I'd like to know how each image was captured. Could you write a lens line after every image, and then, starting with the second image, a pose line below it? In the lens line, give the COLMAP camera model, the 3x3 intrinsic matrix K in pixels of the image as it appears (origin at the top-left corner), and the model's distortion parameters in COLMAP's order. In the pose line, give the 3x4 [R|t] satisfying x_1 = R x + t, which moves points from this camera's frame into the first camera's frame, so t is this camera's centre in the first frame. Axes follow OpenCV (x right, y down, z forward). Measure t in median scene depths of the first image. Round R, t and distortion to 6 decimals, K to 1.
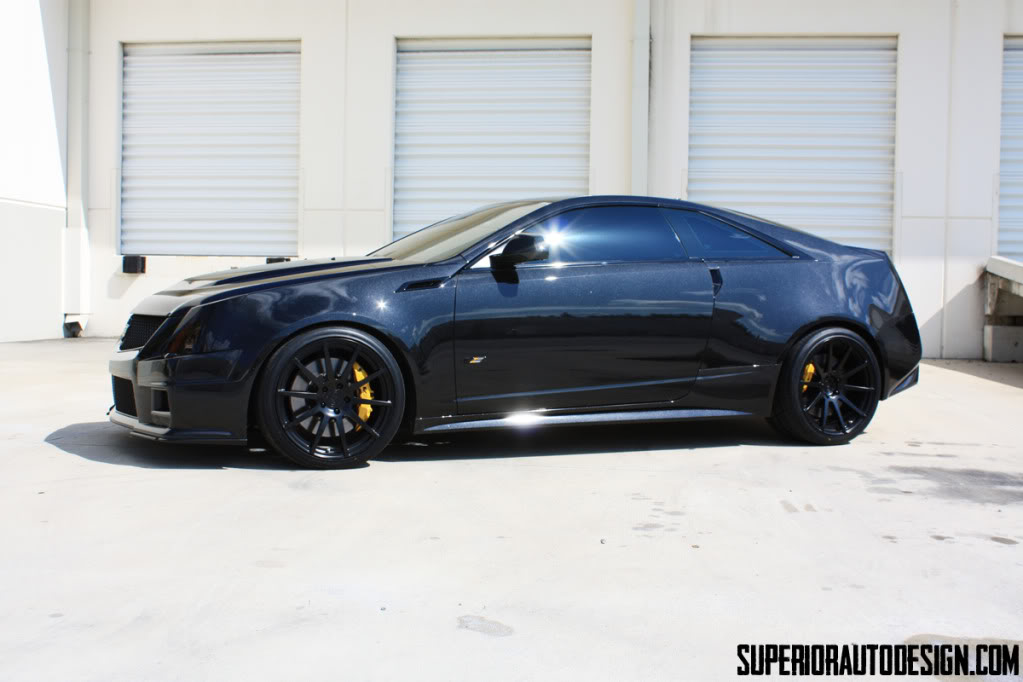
lens RADIAL K [[1200.3, 0, 511.5], [0, 1200.3, 341.0], [0, 0, 1]] dist [-0.068496, 0.044660]
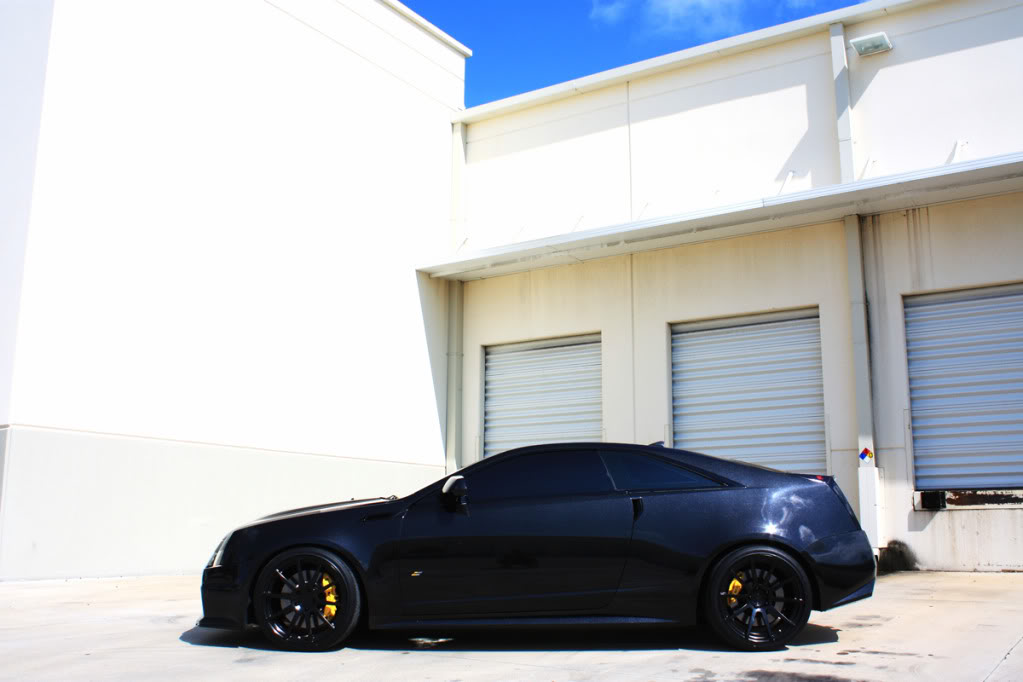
lens RADIAL K [[971.2, 0, 512.1], [0, 971.2, 324.7], [0, 0, 1]] dist [-0.093141, 0.007640]
pose [[0.905137, -0.103758, -0.412264, 0.463377], [-0.000911, 0.969283, -0.245948, 0.009704], [0.425120, 0.222992, 0.877239, 0.037773]]
